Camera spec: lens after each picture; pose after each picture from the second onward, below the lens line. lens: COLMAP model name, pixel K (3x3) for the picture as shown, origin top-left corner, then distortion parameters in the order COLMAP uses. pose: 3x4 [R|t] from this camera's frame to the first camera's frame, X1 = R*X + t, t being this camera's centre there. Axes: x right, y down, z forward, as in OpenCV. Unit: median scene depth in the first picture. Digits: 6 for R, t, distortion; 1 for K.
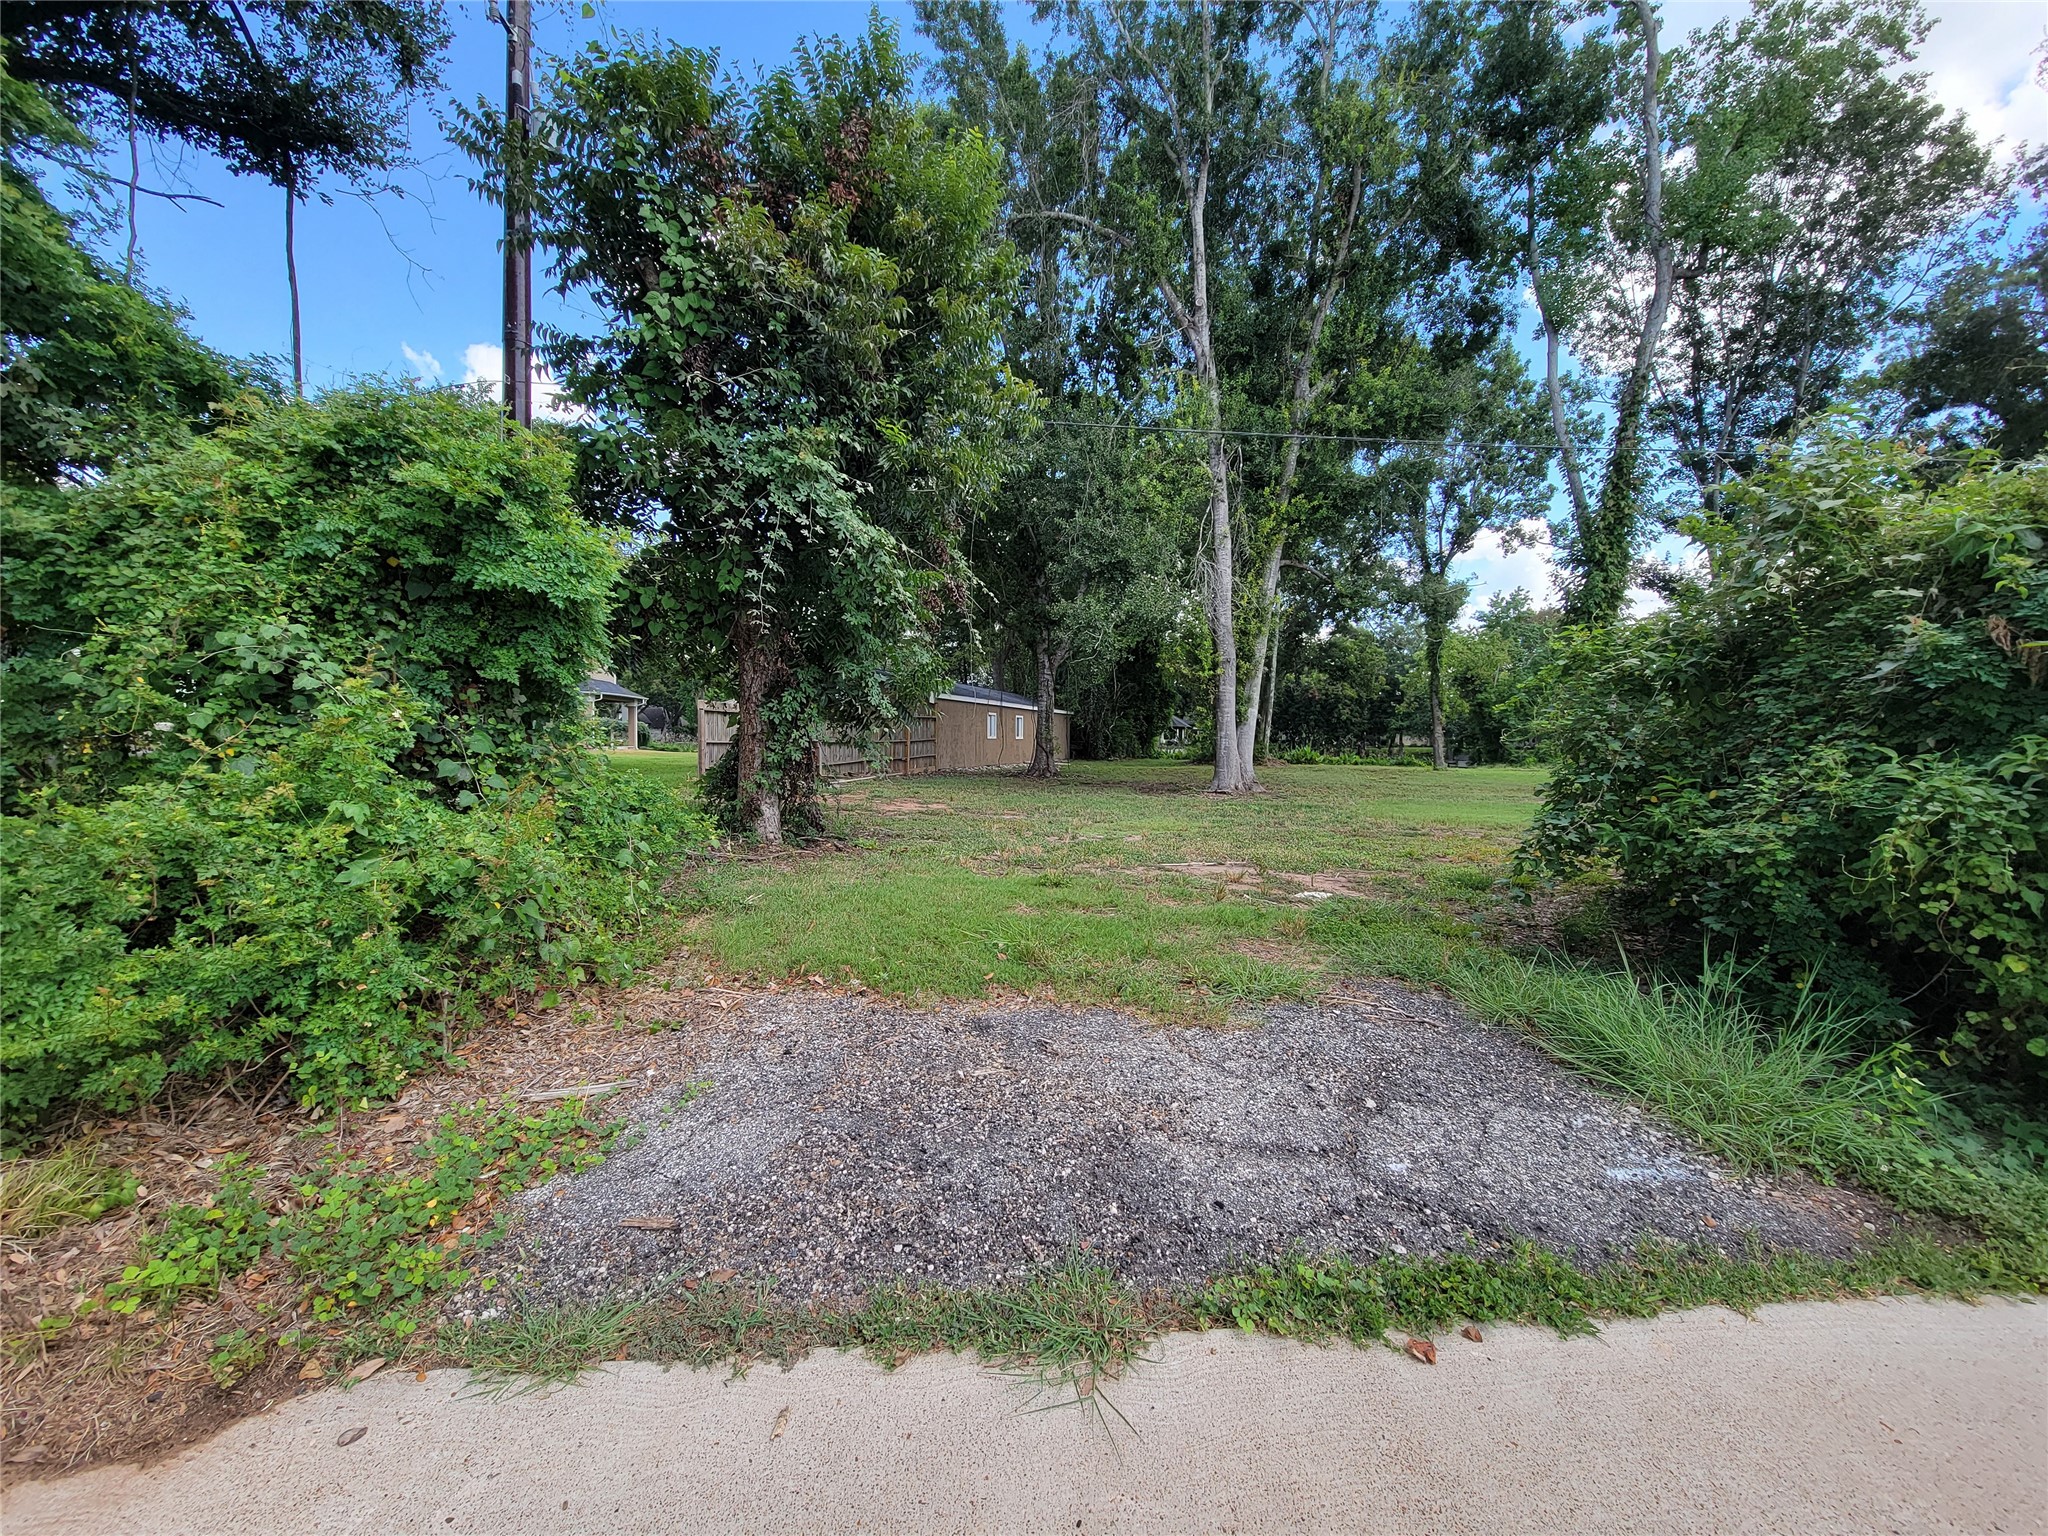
lens RADIAL K [[825.9, 0, 1028.3], [0, 825.9, 768.8], [0, 0, 1]] dist [0.002471, -0.003619]
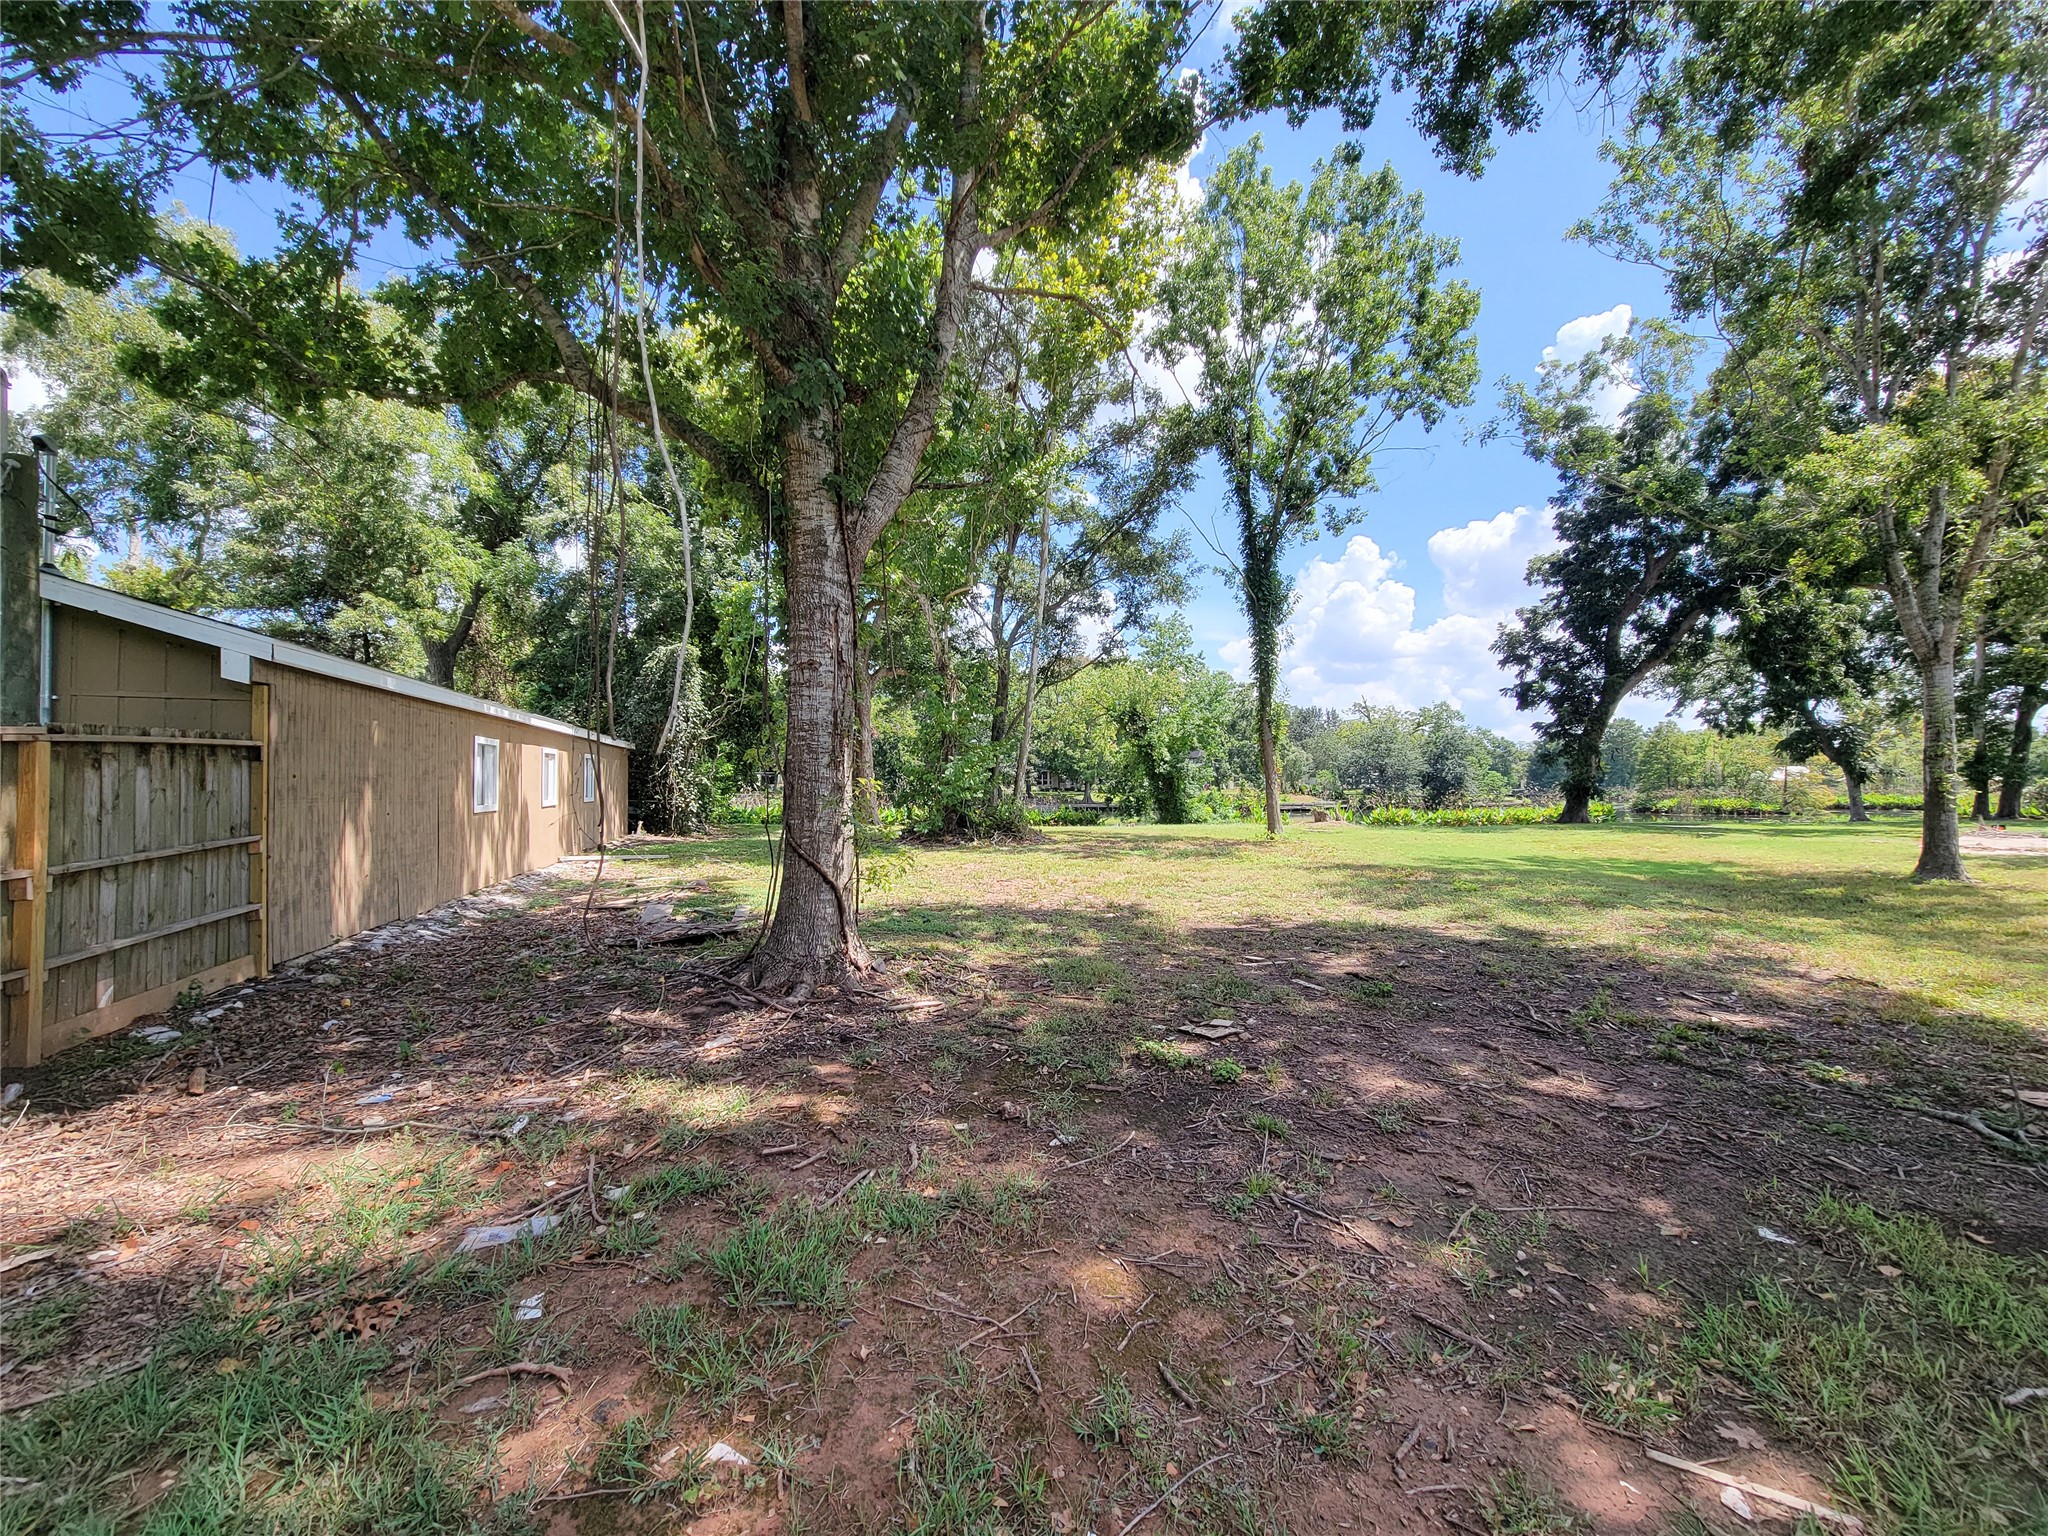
lens RADIAL K [[825.9, 0, 1025.5], [0, 825.9, 777.2], [0, 0, 1]] dist [0.002471, -0.003619]
pose [[0.821195, -0.004688, 0.570629, -0.107768], [0.028191, 0.999079, -0.032362, -0.063068], [-0.569952, 0.042662, 0.820570, 1.095237]]
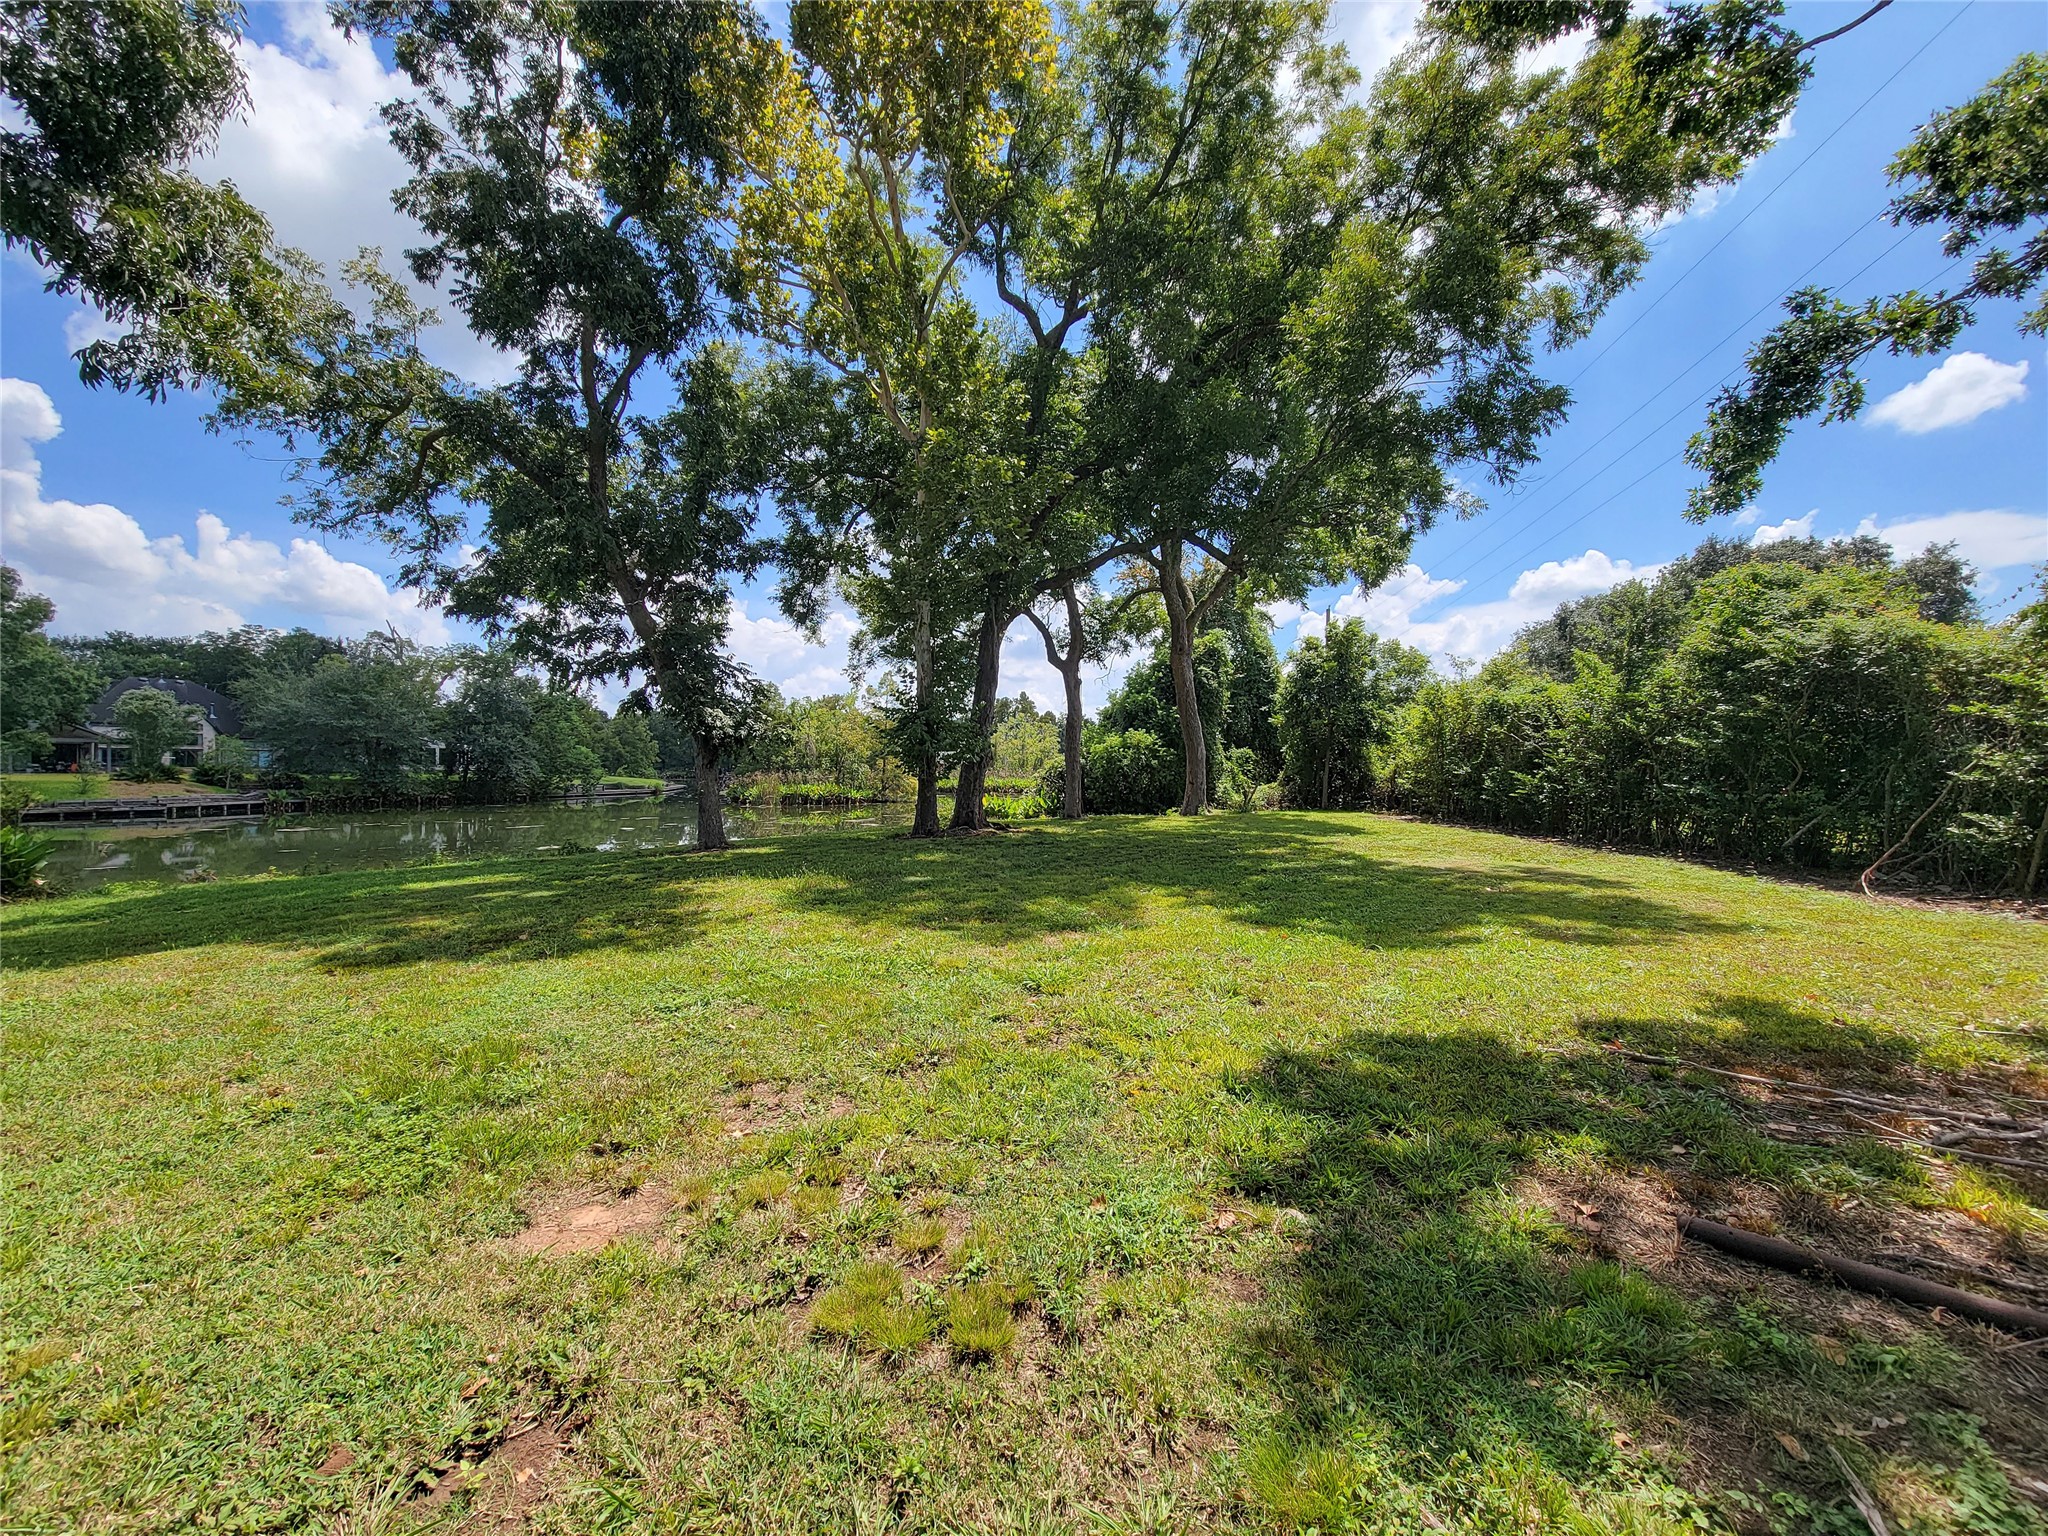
lens RADIAL K [[825.9, 0, 1035.4], [0, 825.9, 769.5], [0, 0, 1]] dist [0.002471, -0.003619]
pose [[0.164253, -0.009795, 0.986370, 2.365873], [0.030054, 0.999536, 0.004921, -0.034502], [-0.985960, 0.028836, 0.164471, 1.118953]]
